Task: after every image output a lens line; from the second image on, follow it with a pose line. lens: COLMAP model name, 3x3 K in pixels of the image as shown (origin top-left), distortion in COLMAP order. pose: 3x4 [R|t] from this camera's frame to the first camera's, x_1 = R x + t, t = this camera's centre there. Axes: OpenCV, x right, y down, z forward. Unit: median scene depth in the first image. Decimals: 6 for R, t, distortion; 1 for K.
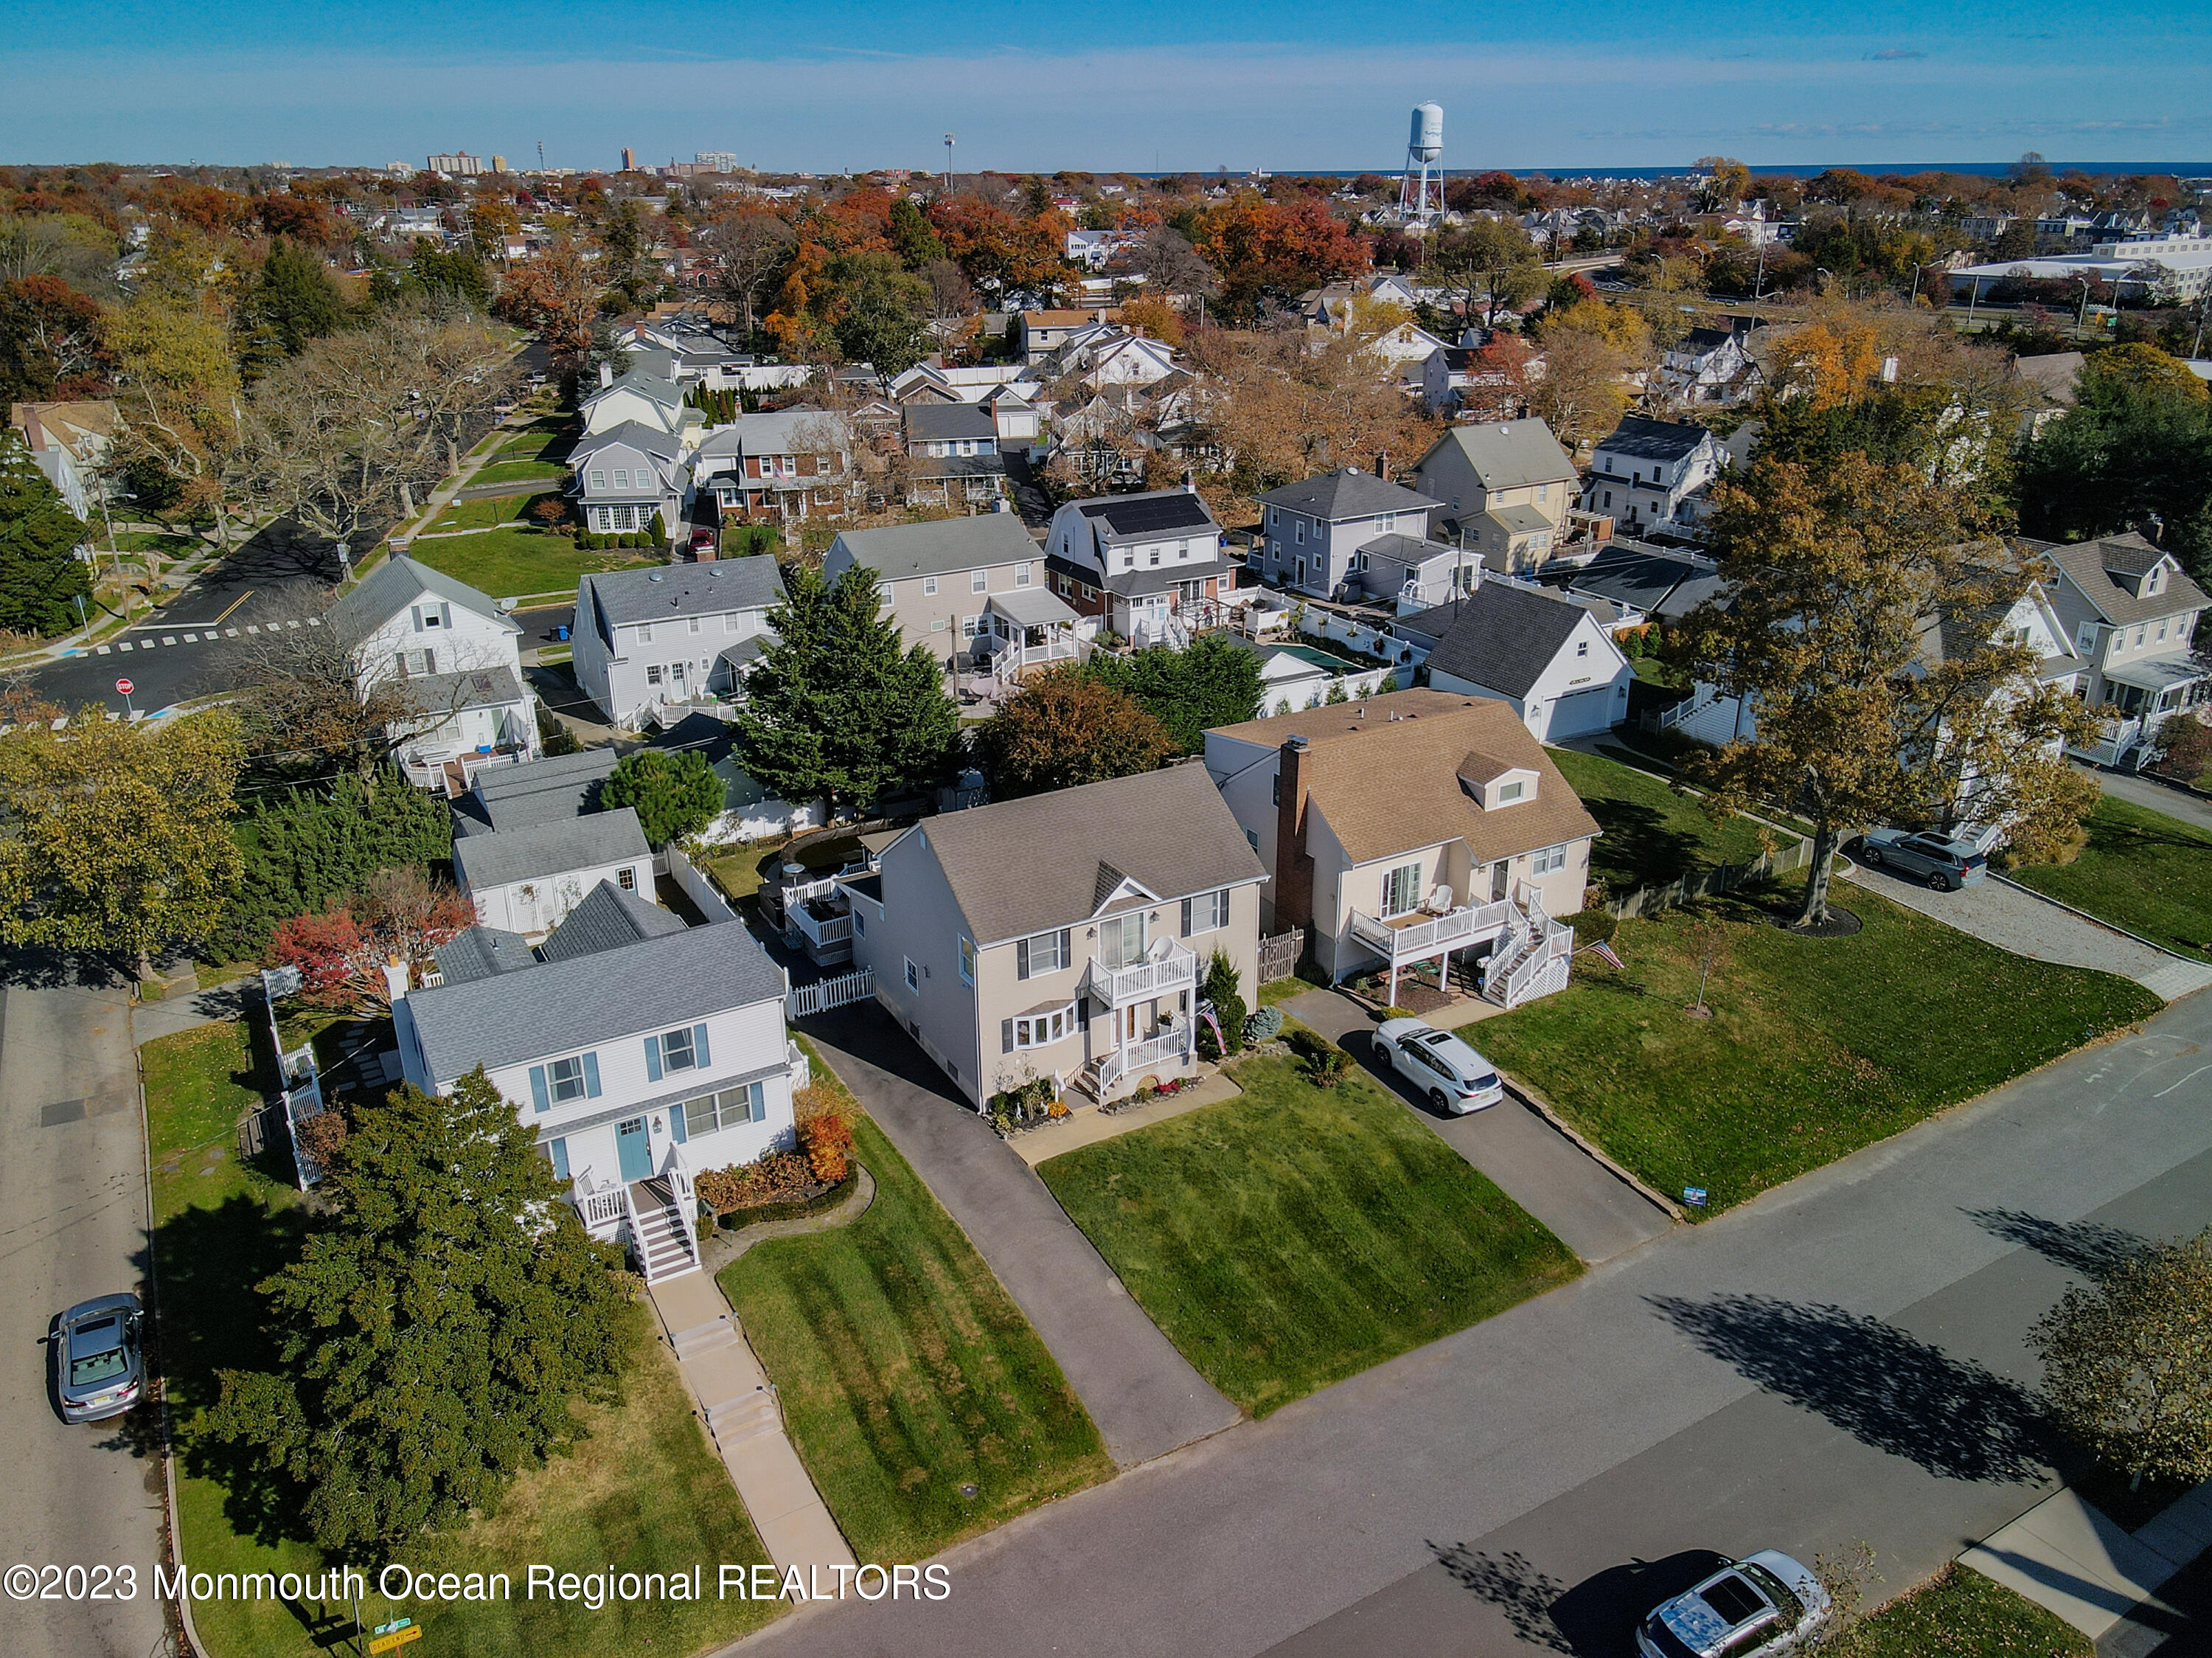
lens RADIAL K [[1610.3, 0, 1088.3], [0, 1610.3, 832.4], [0, 0, 1]] dist [0.005154, 0.008666]
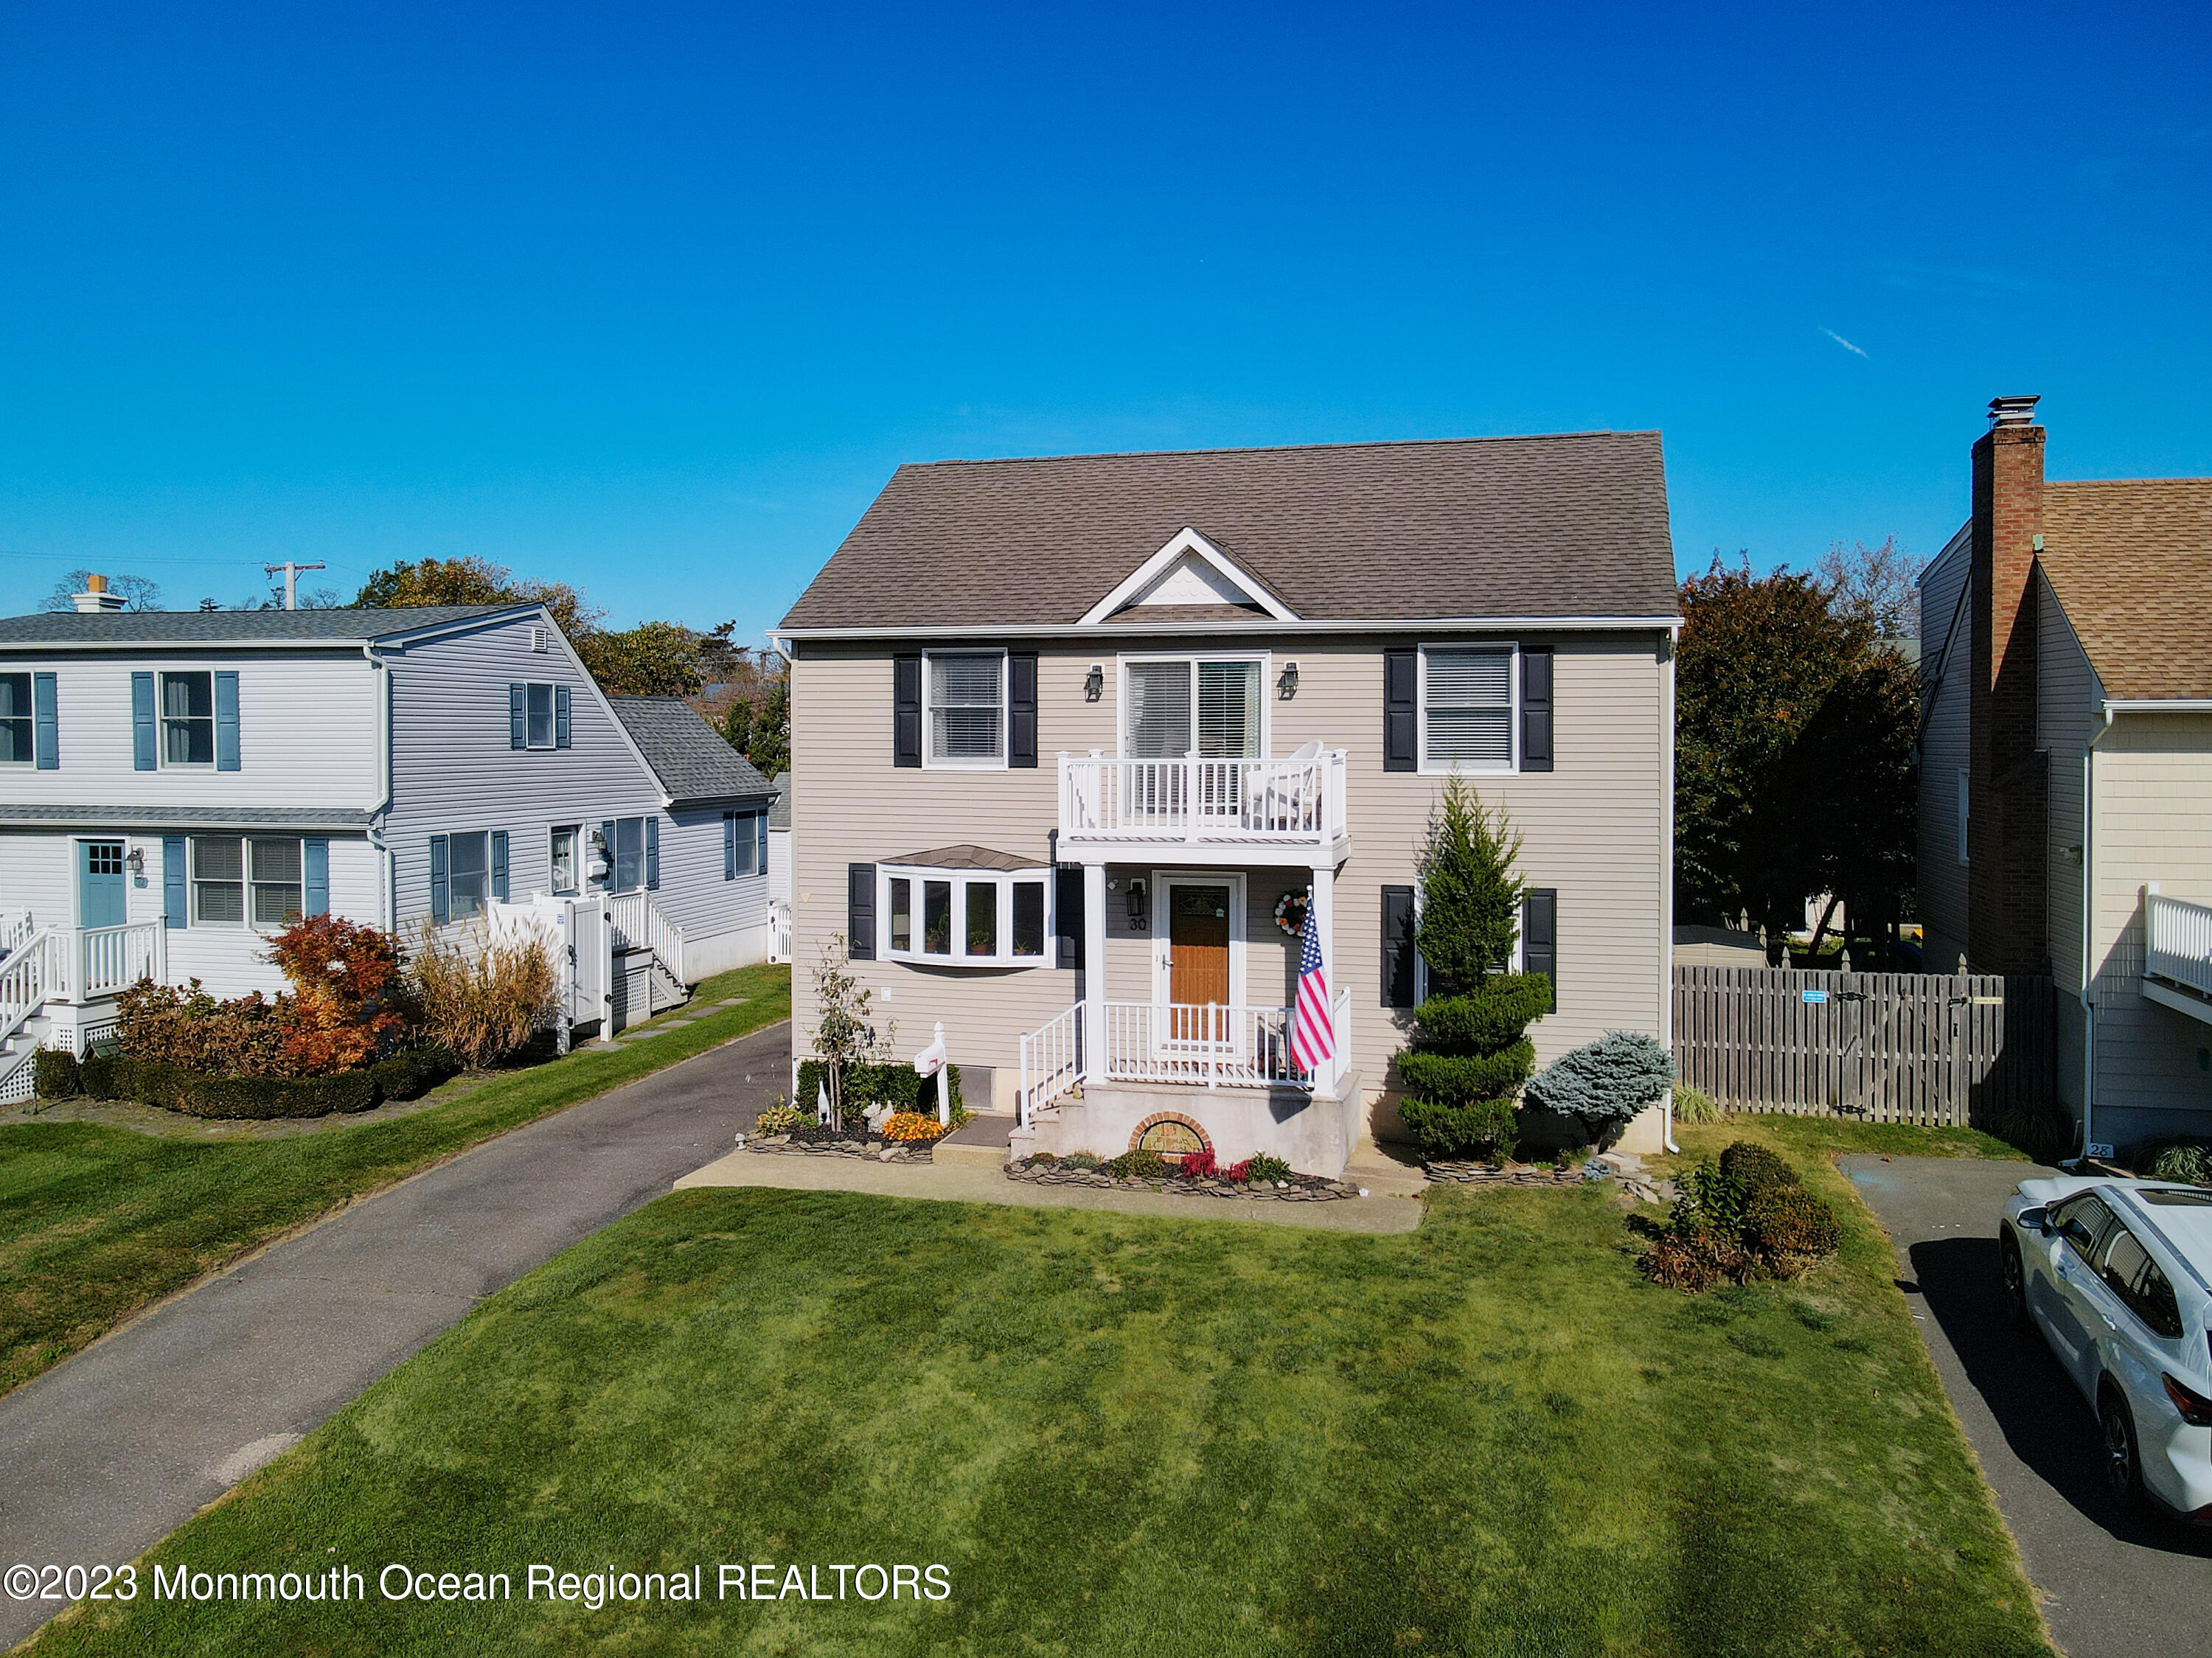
lens RADIAL K [[1634.0, 0, 1118.5], [0, 1634.0, 772.6], [0, 0, 1]] dist [-0.004008, 0.011725]
pose [[0.707266, 0.018072, -0.706716, 0.242864], [-0.268794, 0.931469, -0.245185, 0.152741], [0.653853, 0.363372, 0.663654, 0.658950]]
